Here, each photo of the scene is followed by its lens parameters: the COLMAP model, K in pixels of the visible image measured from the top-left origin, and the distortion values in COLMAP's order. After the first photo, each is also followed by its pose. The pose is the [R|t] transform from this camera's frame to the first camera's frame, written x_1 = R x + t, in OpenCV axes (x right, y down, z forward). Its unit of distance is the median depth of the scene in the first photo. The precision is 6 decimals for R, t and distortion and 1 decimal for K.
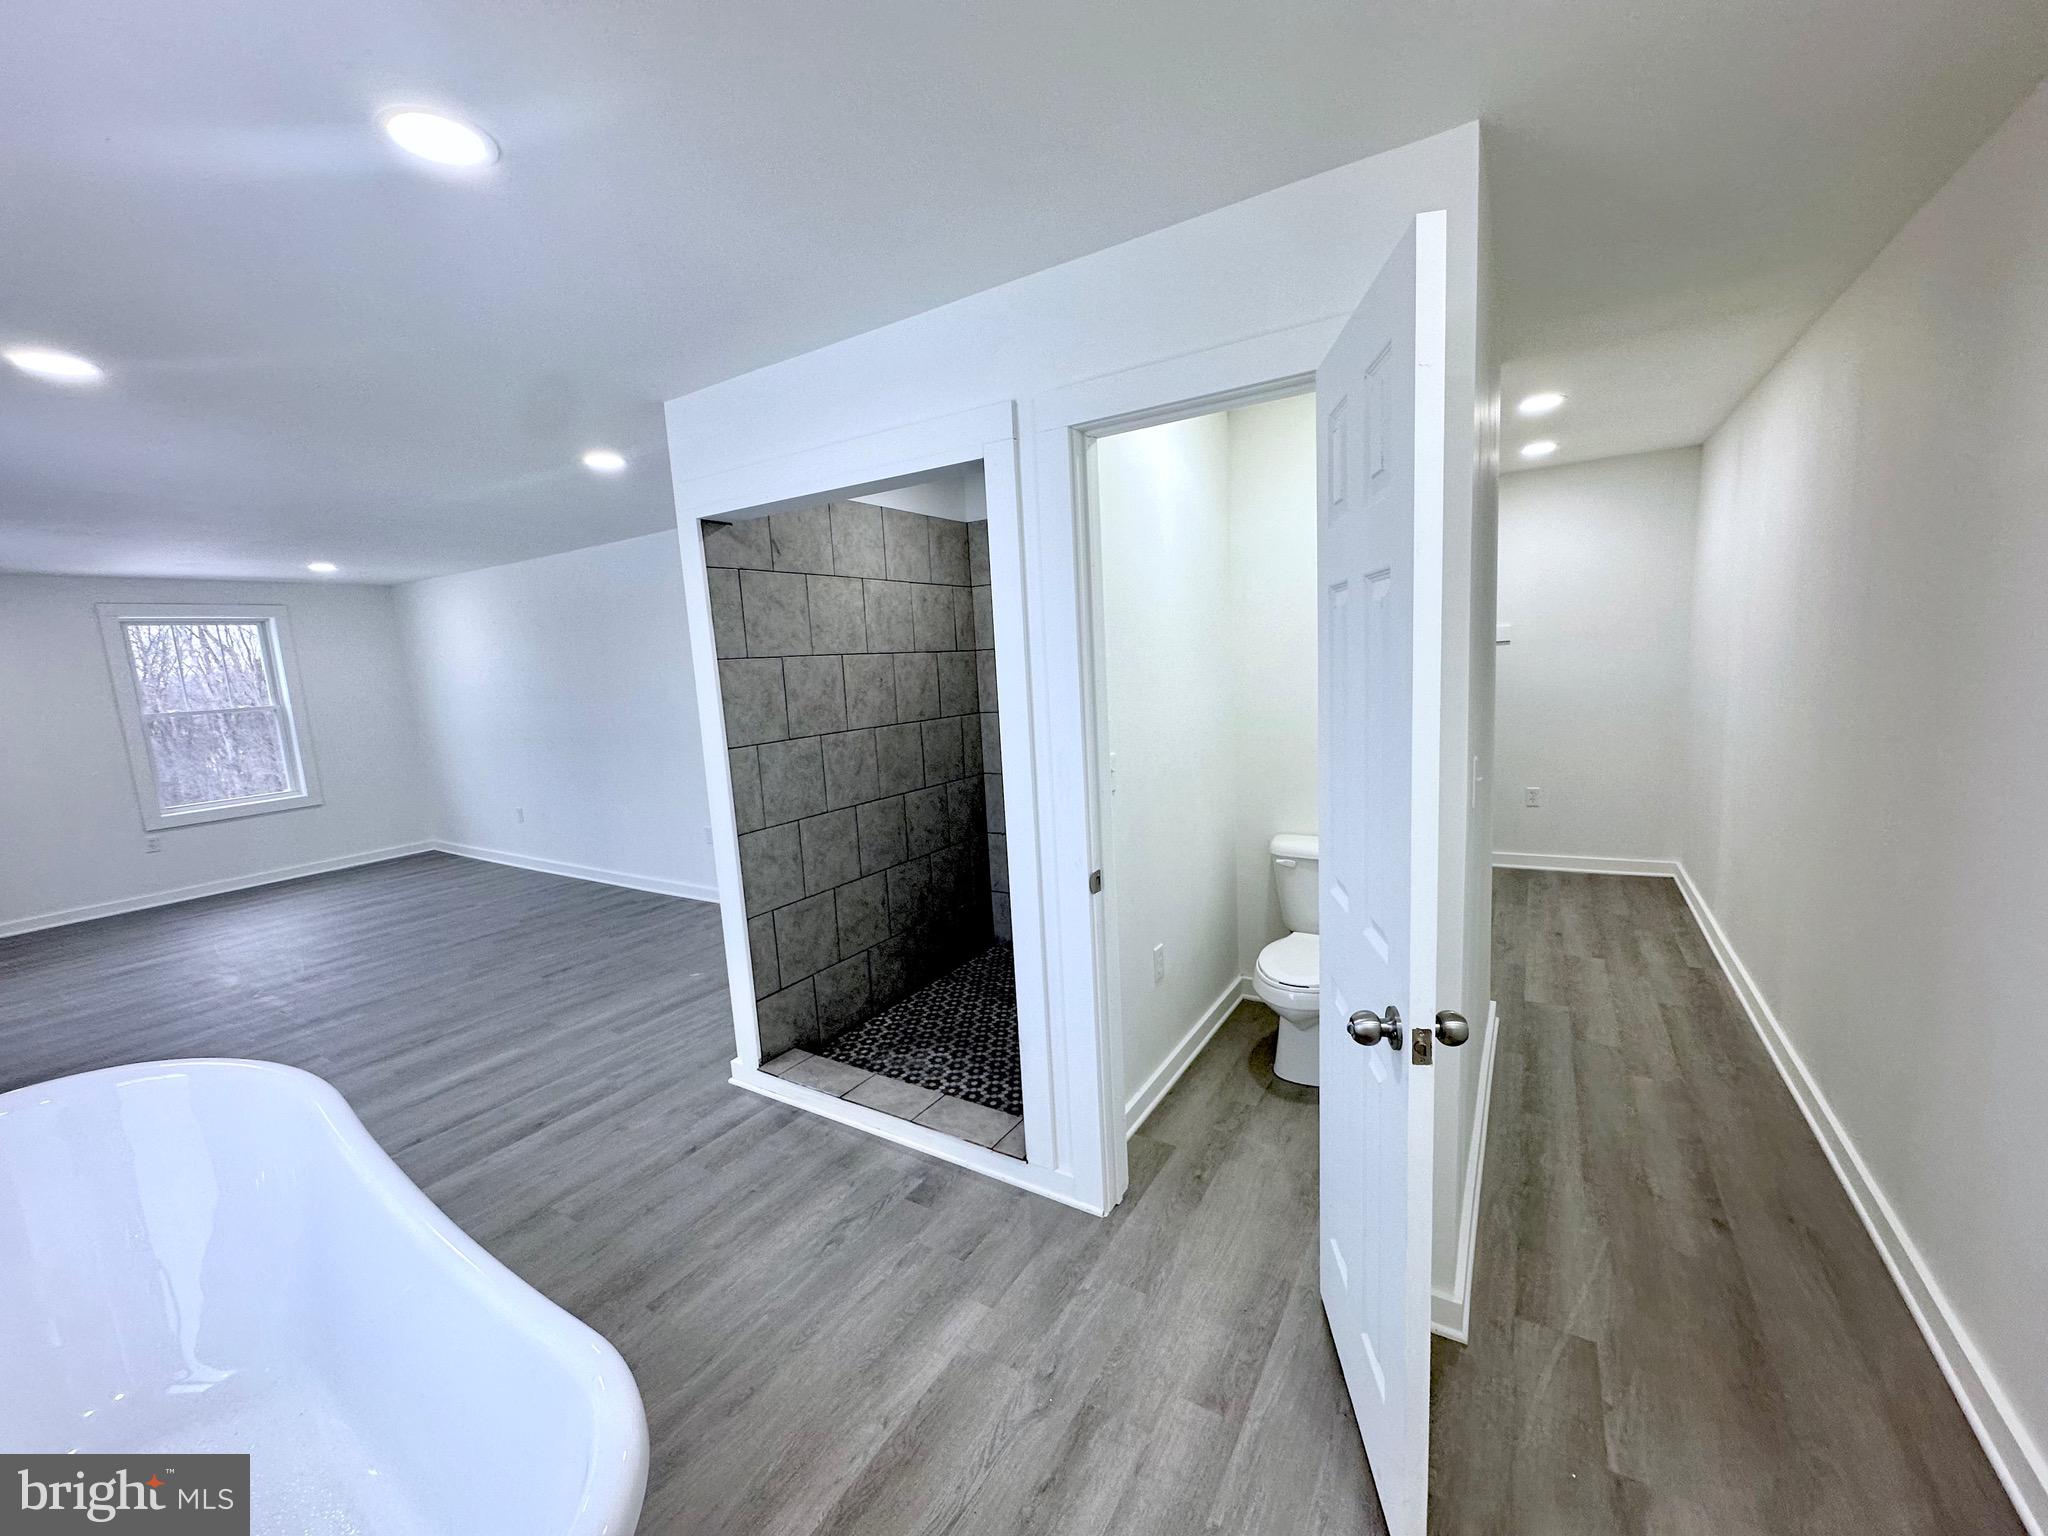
lens RADIAL K [[818.1, 0, 1009.2], [0, 818.1, 762.0], [0, 0, 1]] dist [0.002599, -0.000314]
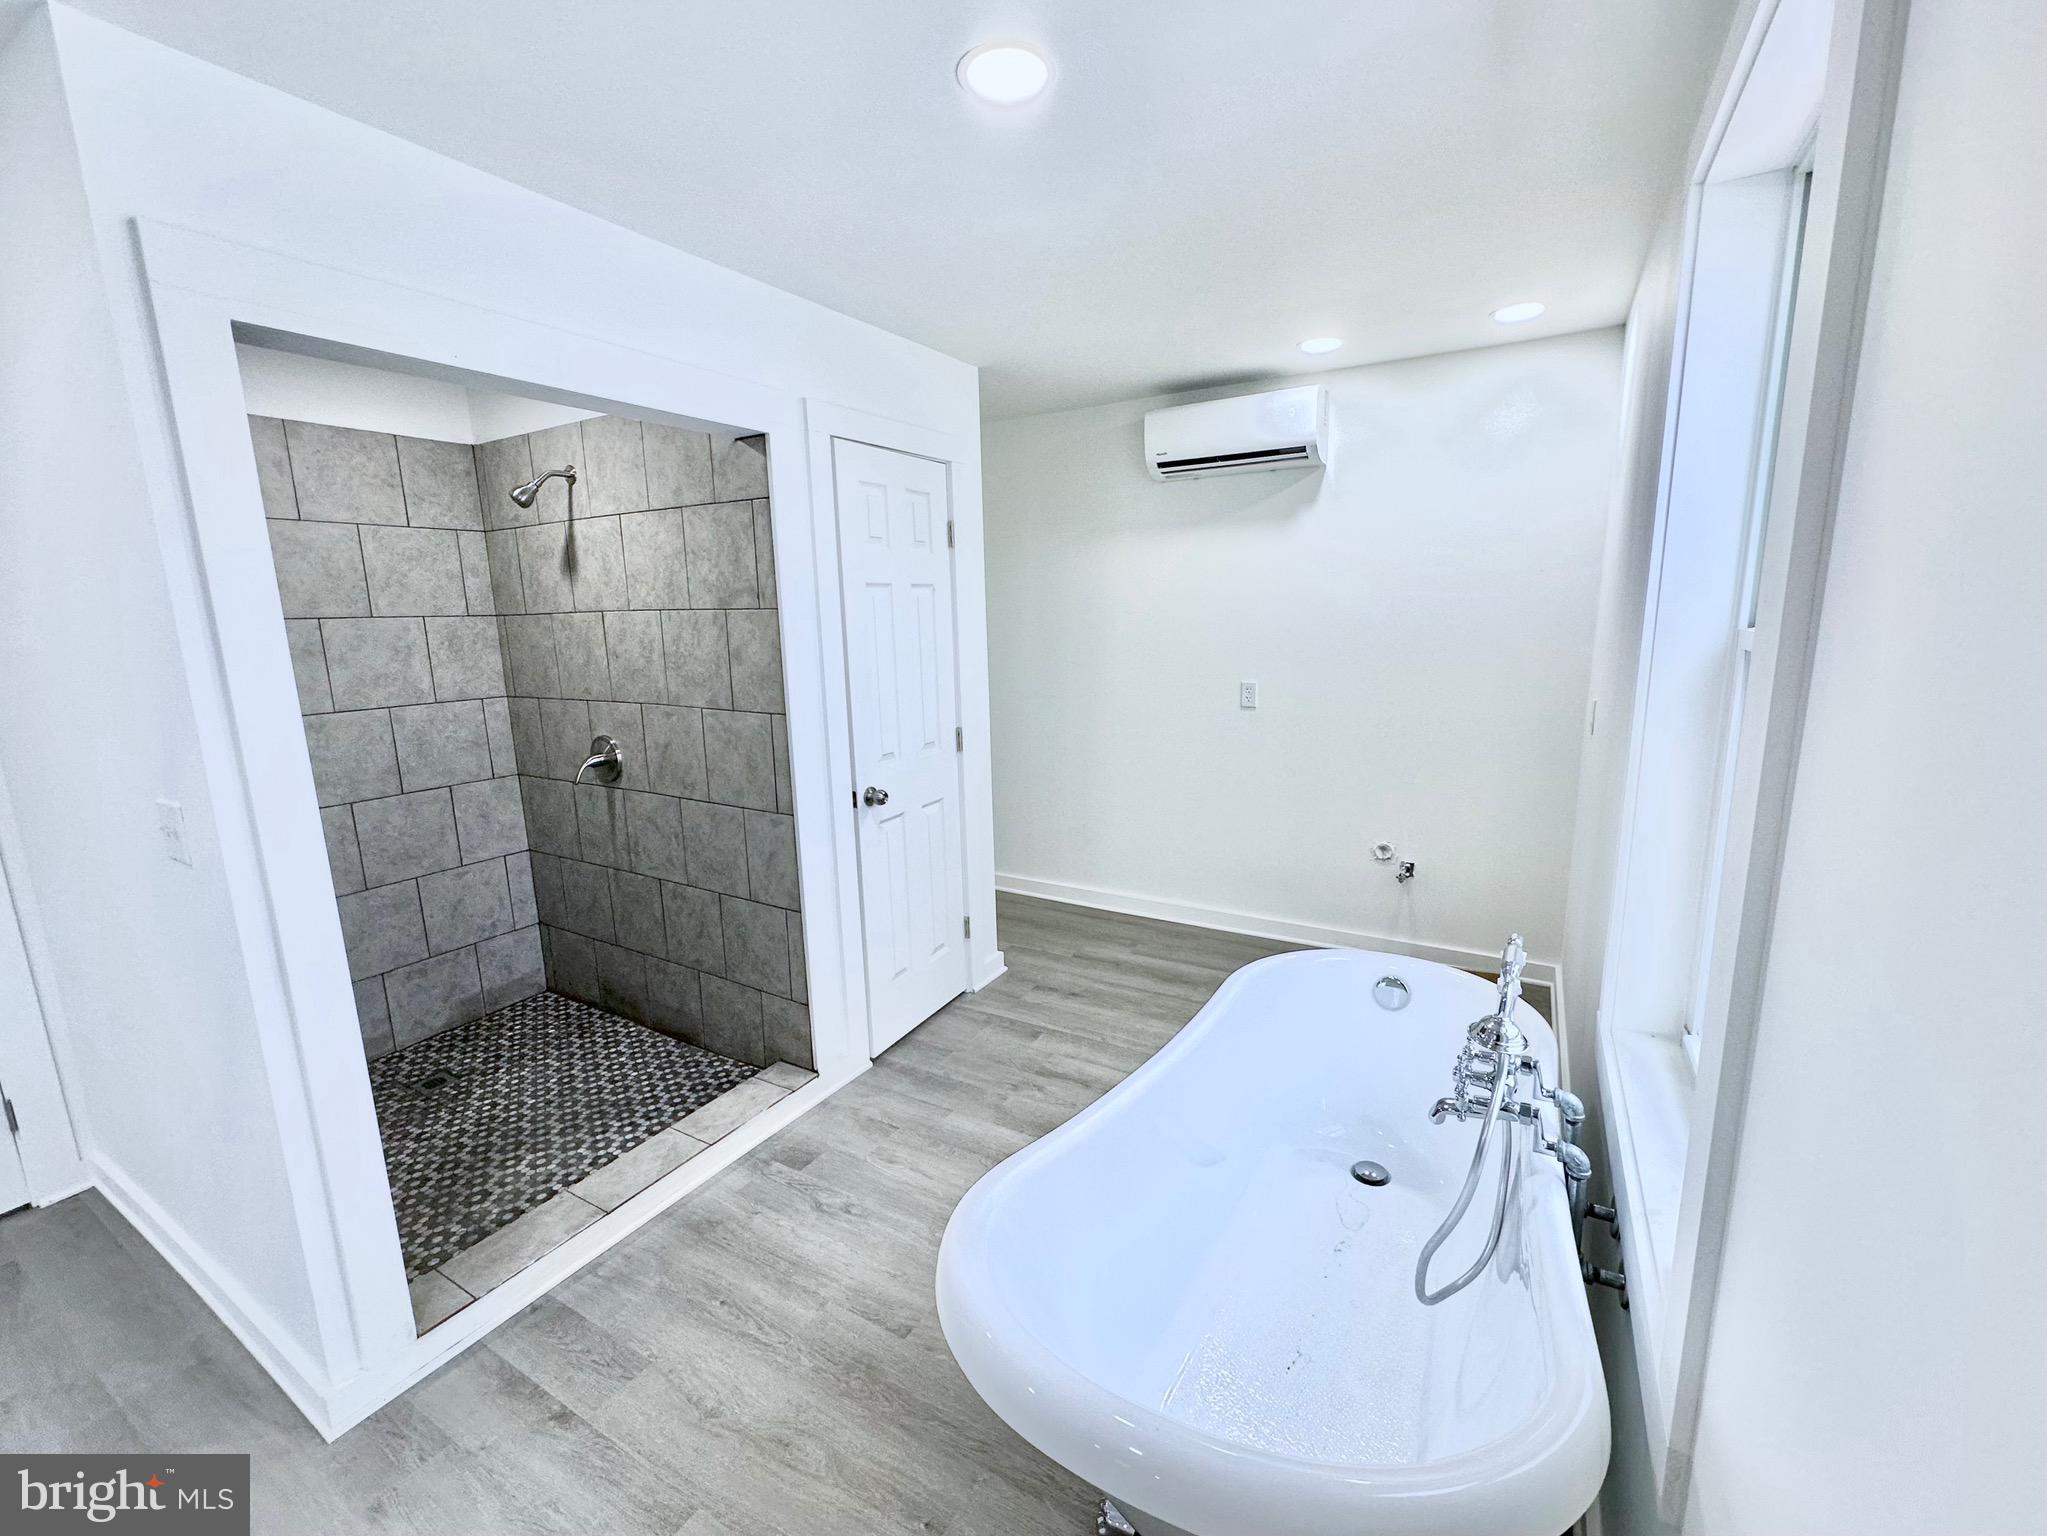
lens RADIAL K [[817.7, 0, 1026.6], [0, 817.7, 762.8], [0, 0, 1]] dist [0.002599, -0.000314]
pose [[-0.011428, -0.131304, 0.991276, -1.036894], [0.157894, 0.978667, 0.131454, -0.030688], [-0.987390, 0.158019, 0.009548, 0.645496]]
